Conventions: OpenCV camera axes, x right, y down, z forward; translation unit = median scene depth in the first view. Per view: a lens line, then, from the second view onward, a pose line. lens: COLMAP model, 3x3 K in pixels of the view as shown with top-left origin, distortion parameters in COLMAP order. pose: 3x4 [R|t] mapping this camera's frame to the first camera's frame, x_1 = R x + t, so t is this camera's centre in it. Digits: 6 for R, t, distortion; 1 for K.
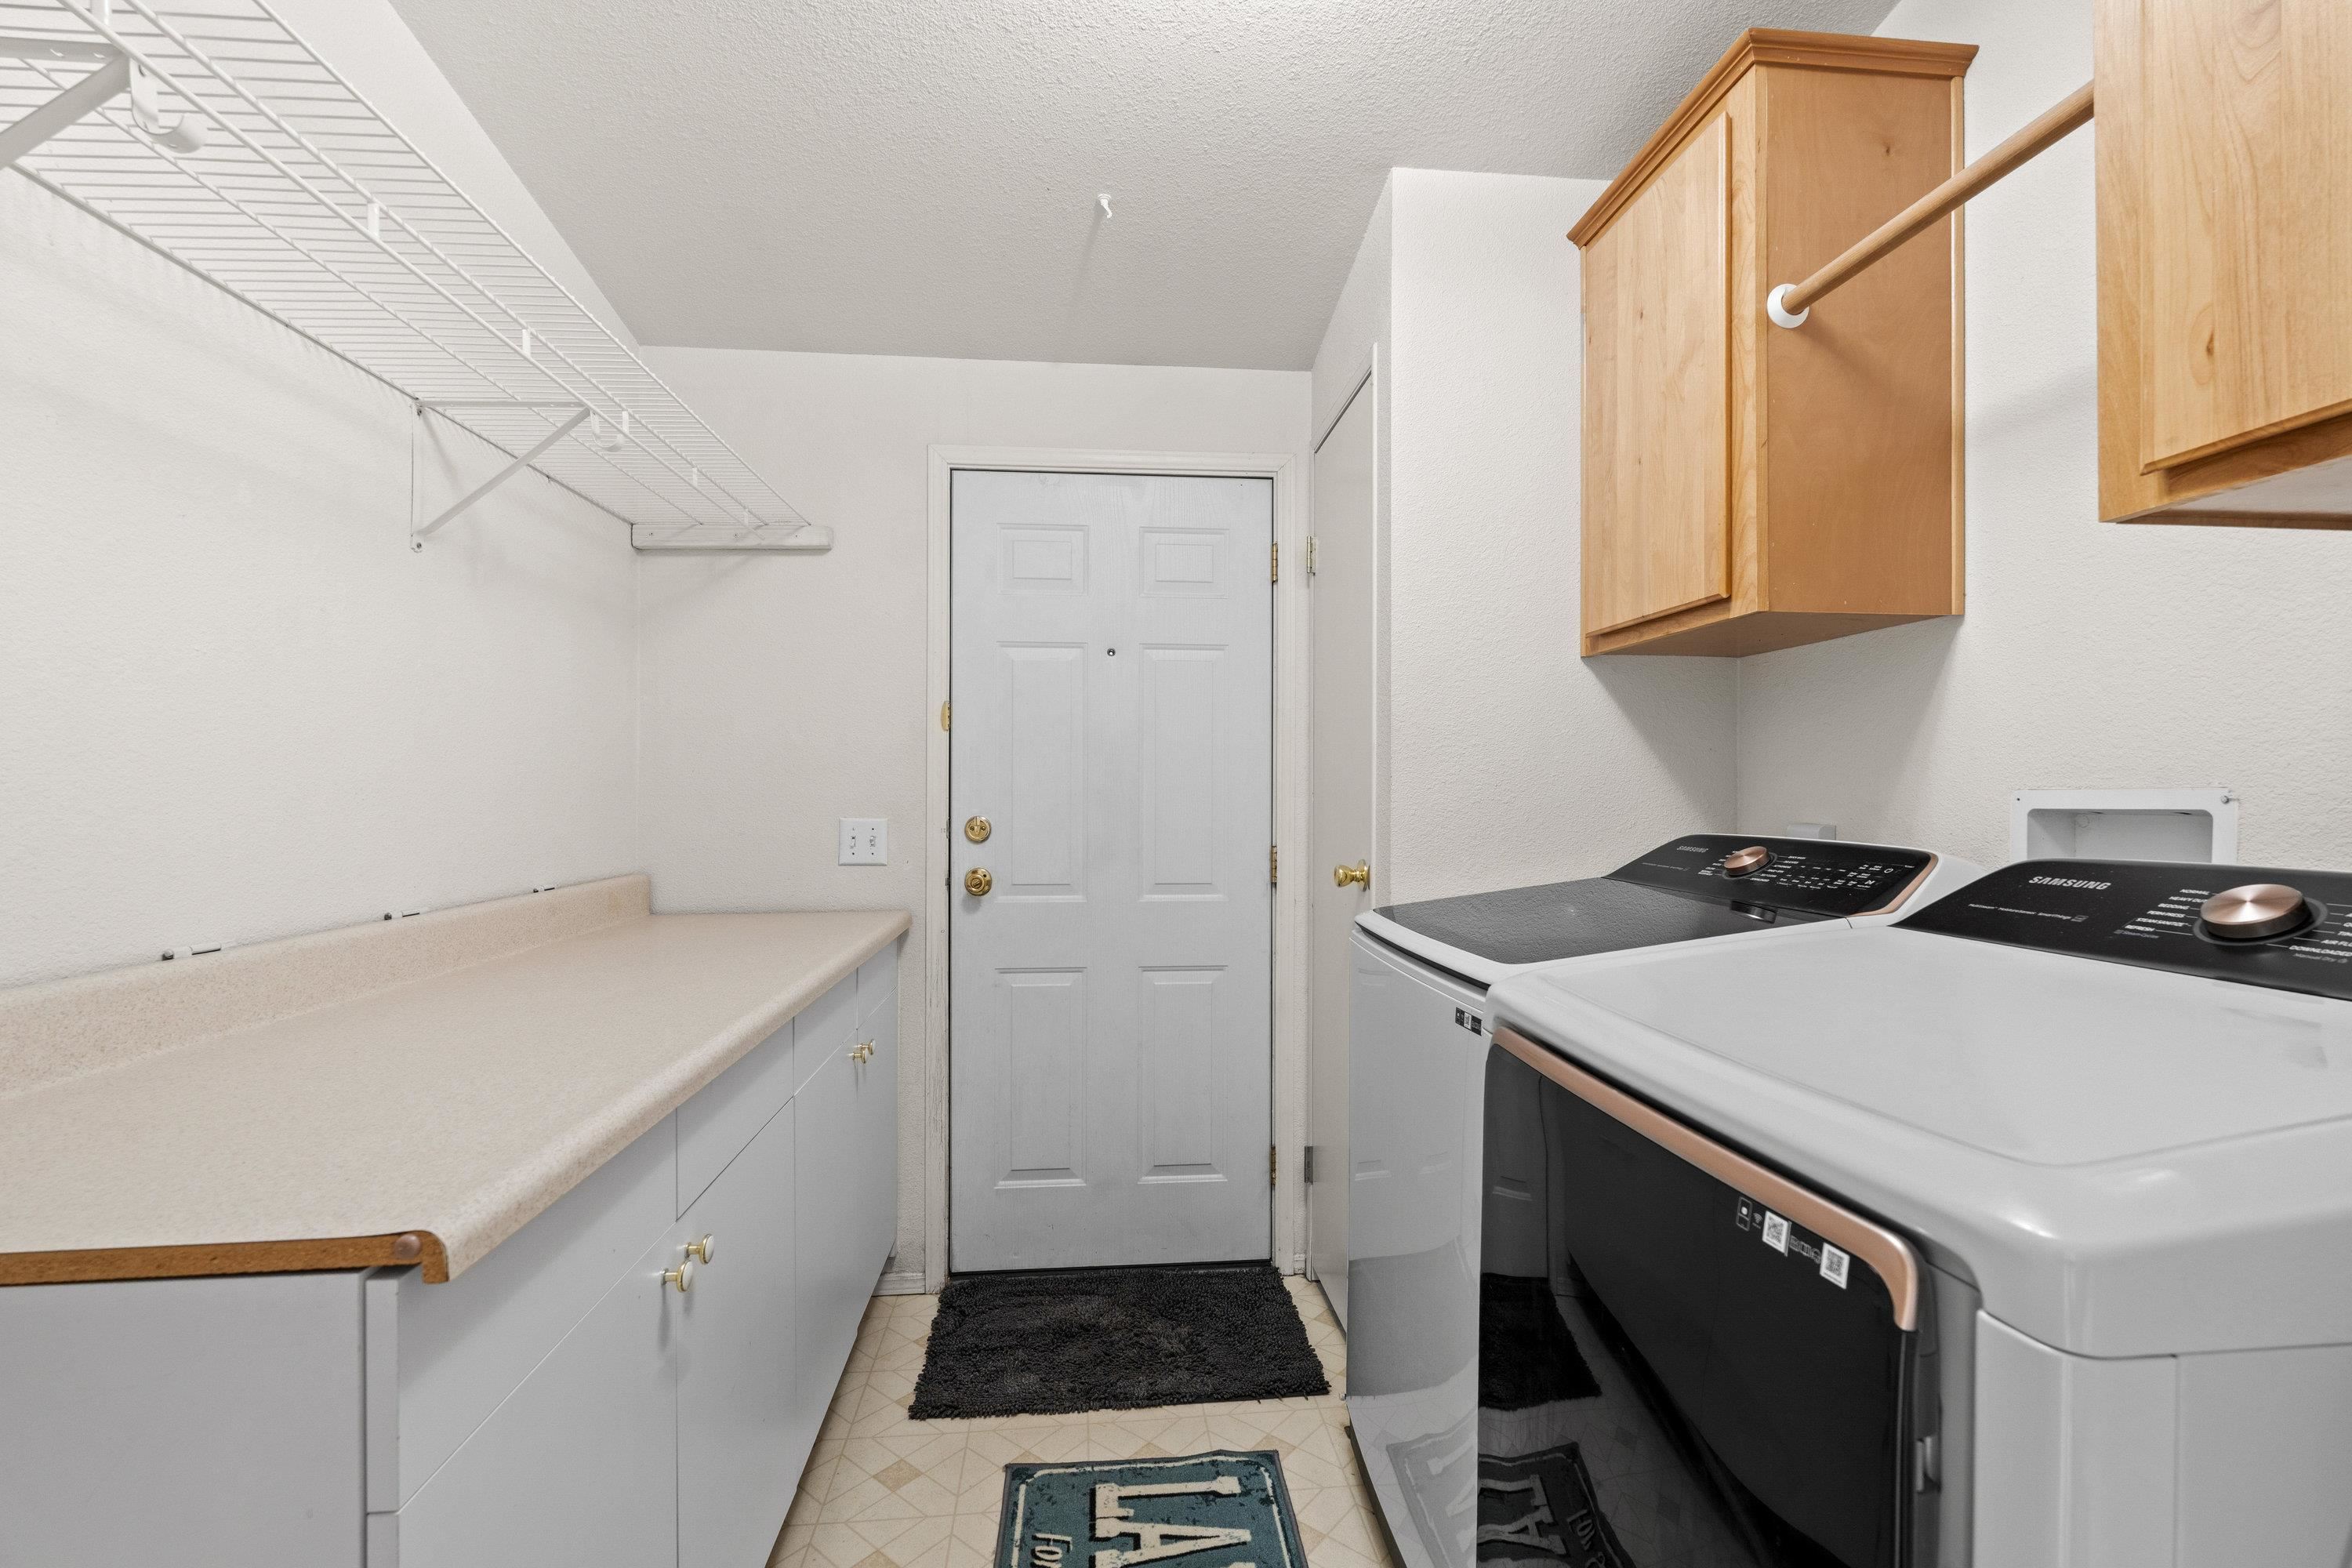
lens RADIAL K [[1045.0, 0, 1169.1], [0, 1045.0, 791.9], [0, 0, 1]] dist [-0.000692, -0.000240]
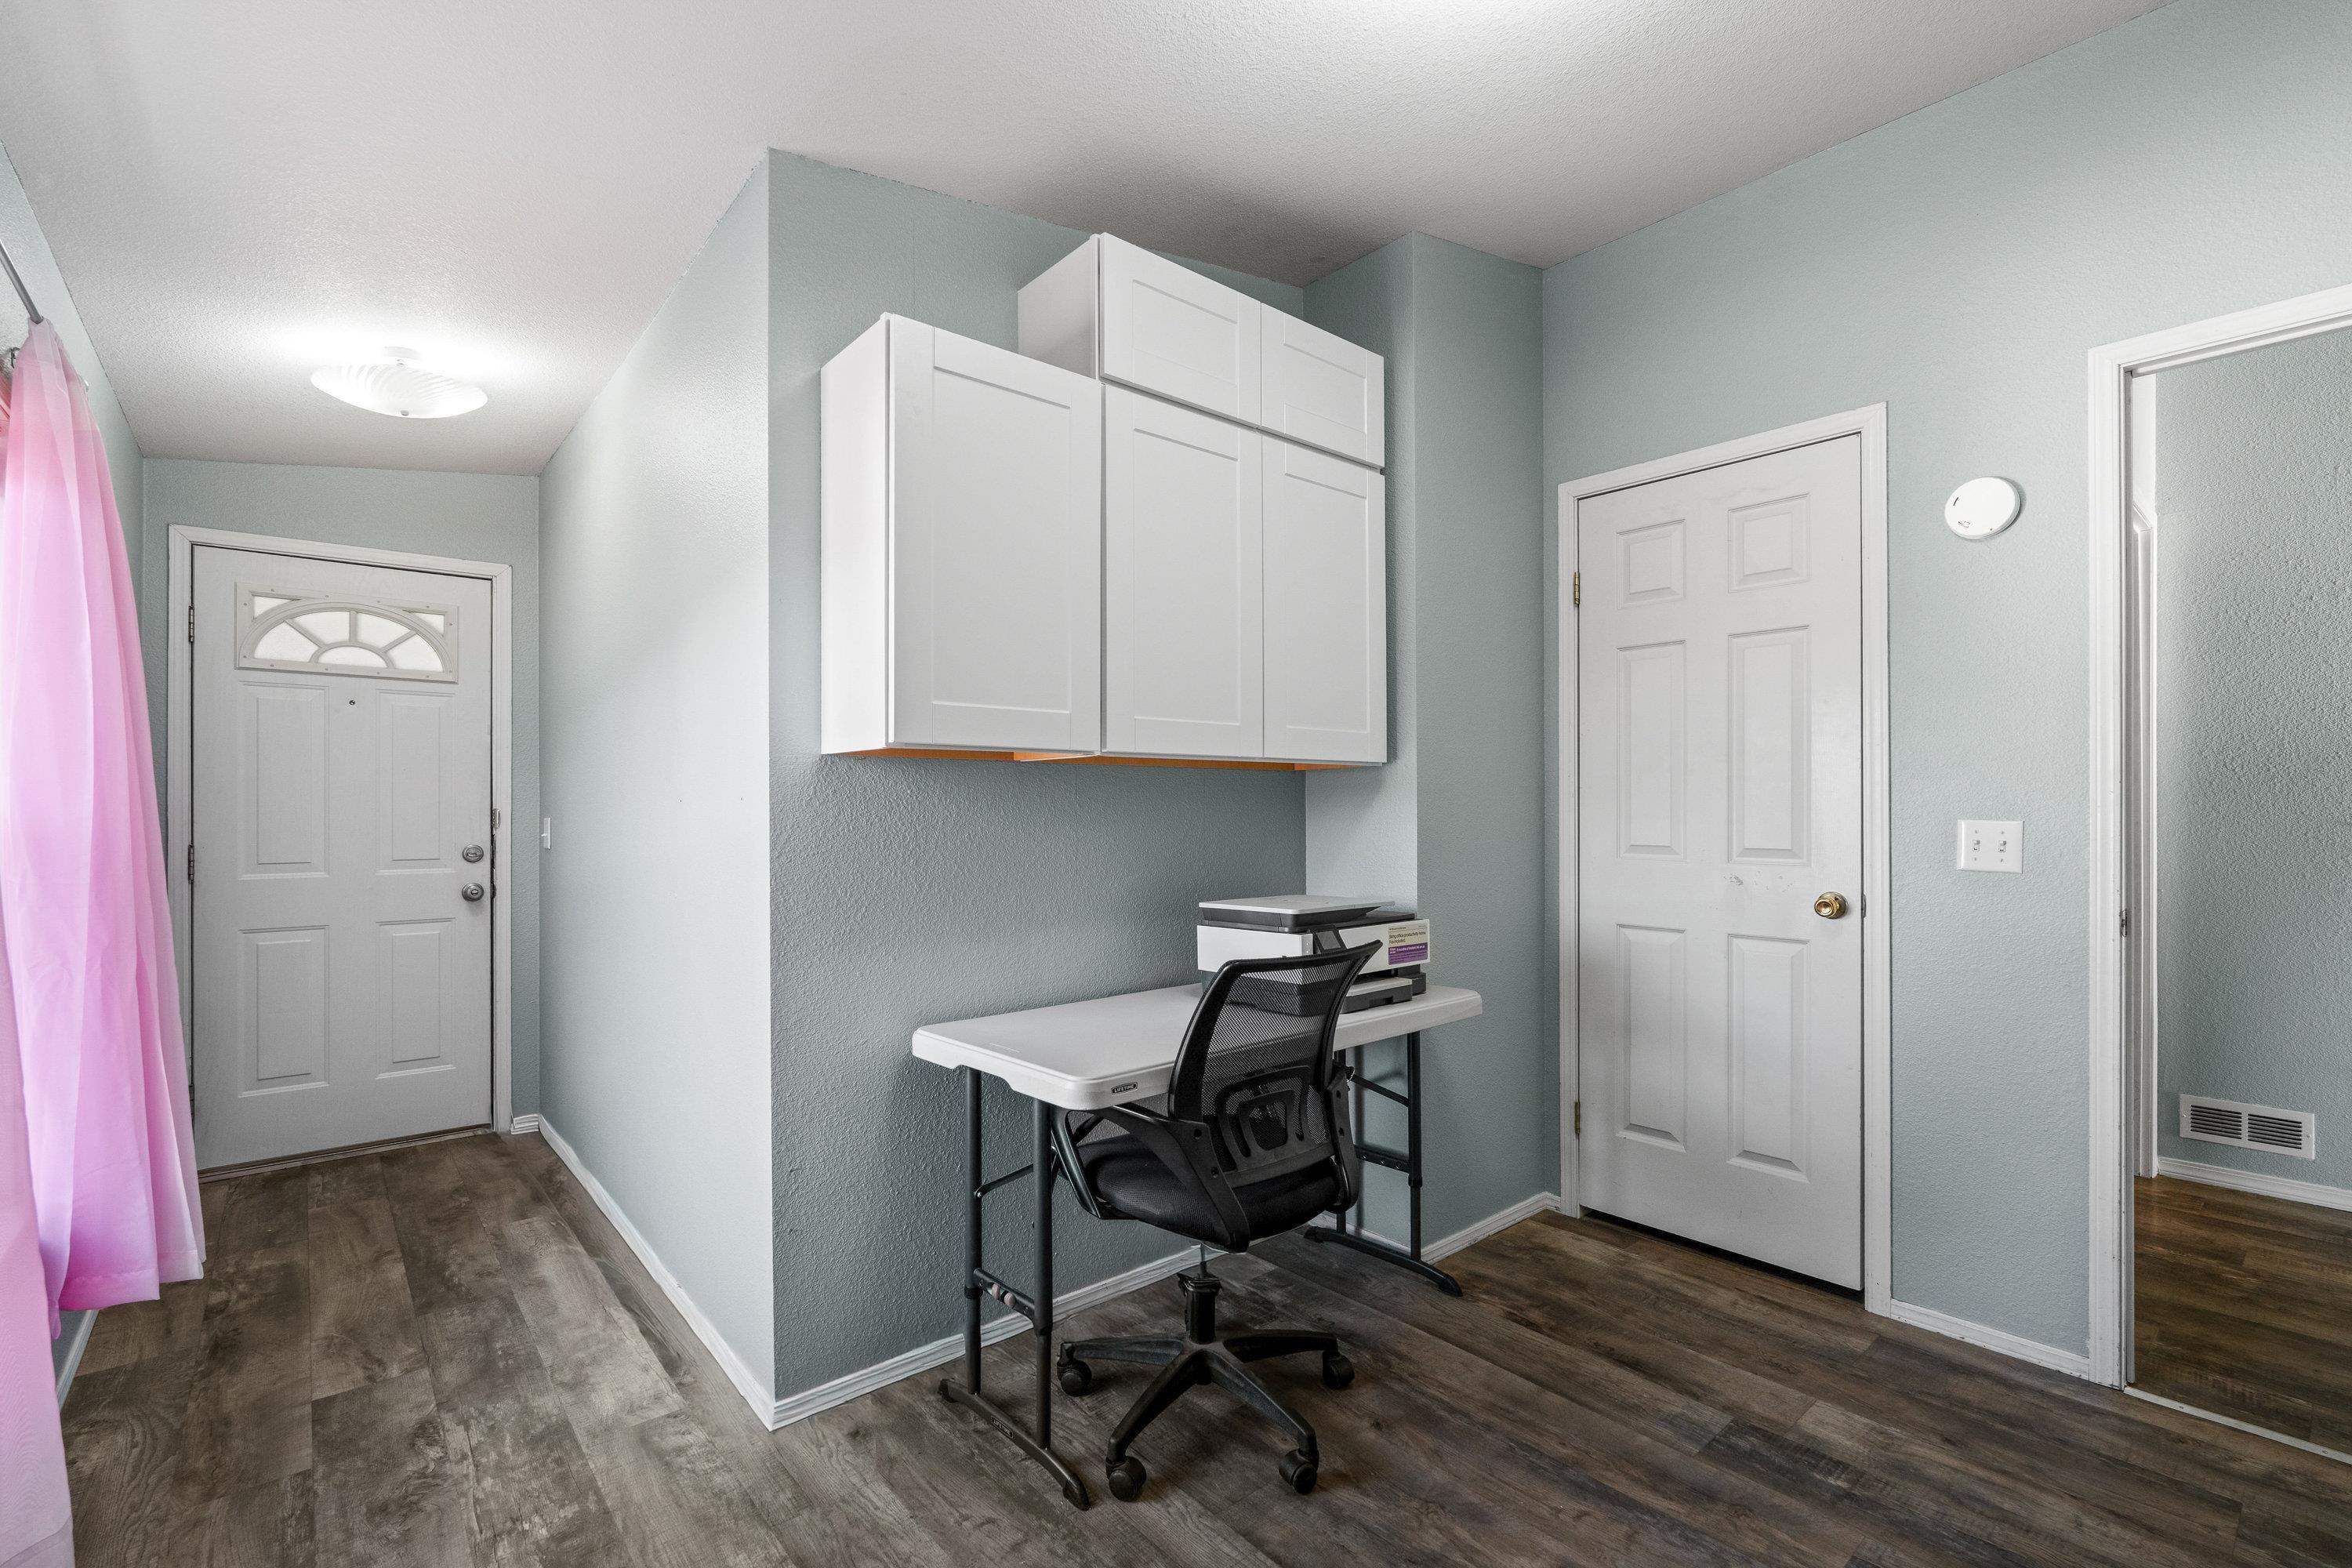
lens RADIAL K [[1045.0, 0, 1162.7], [0, 1045.0, 799.4], [0, 0, 1]] dist [-0.000692, -0.000240]
pose [[0.818993, 0.000772, 0.573803, 0.026687], [-0.001244, 0.999999, 0.000430, 0.014295], [-0.573802, -0.001066, 0.818993, -0.608415]]
